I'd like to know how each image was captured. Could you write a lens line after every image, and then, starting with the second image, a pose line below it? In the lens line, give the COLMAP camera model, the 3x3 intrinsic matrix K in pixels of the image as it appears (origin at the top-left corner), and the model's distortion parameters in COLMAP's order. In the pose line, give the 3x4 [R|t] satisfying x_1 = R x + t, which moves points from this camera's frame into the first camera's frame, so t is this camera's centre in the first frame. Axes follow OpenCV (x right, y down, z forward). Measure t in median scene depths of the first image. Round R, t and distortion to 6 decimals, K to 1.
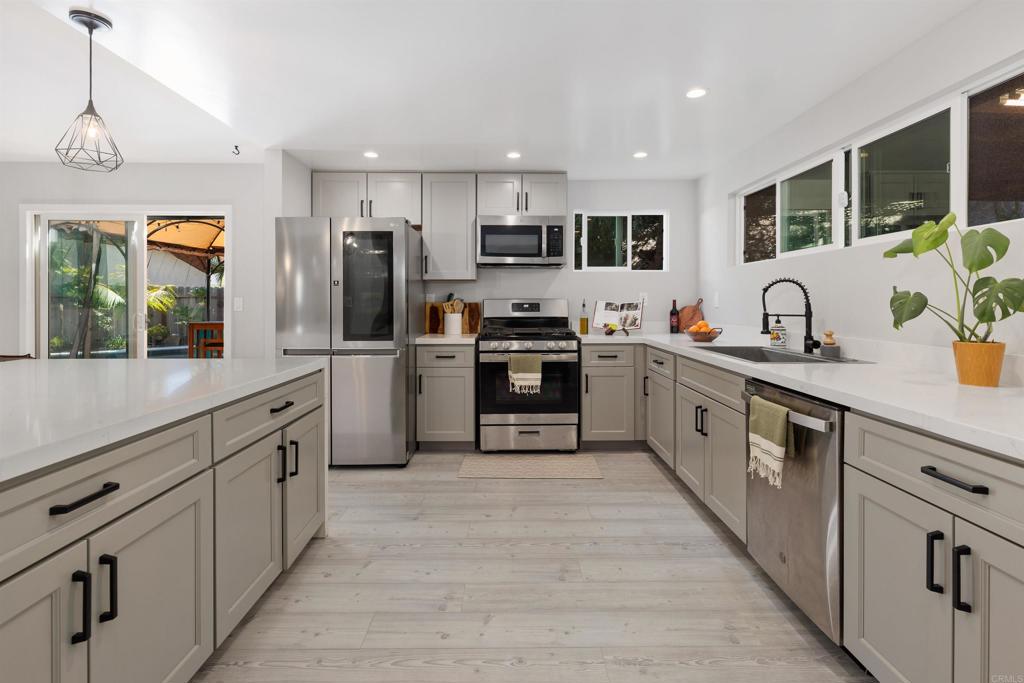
lens RADIAL K [[488.7, 0, 502.6], [0, 488.7, 301.8], [0, 0, 1]] dist [-0.013224, 0.001266]
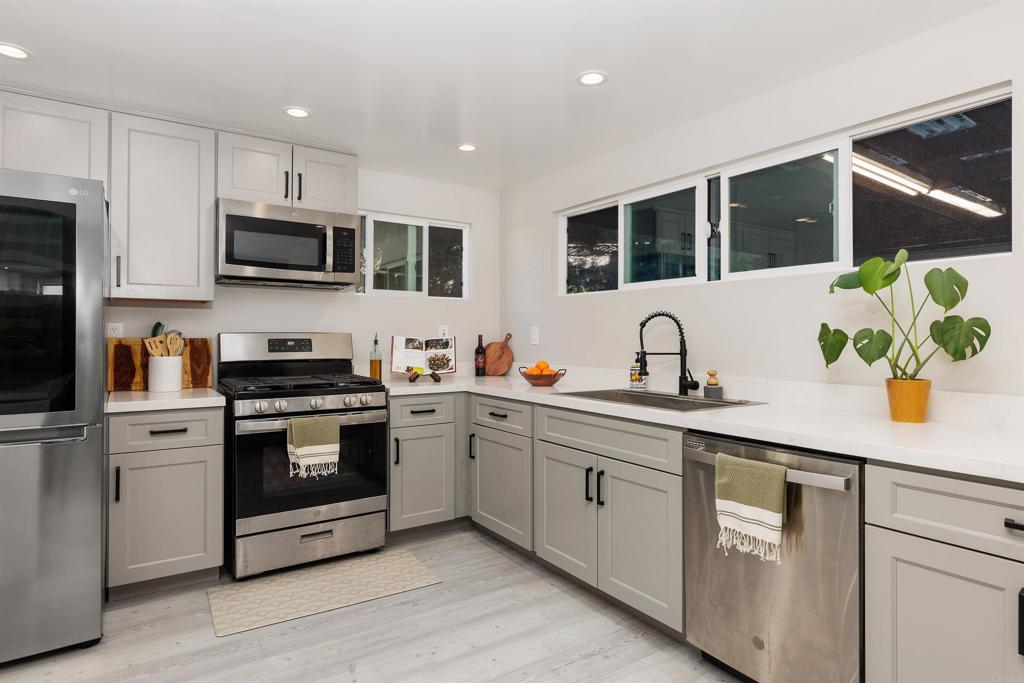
lens RADIAL K [[577.1, 0, 509.9], [0, 577.1, 332.3], [0, 0, 1]] dist [-0.005220, -0.003477]
pose [[0.826787, 0.007346, 0.562467, -0.173504], [-0.003421, 0.999962, -0.008031, -0.001455], [-0.562505, 0.004715, 0.826781, 0.206975]]
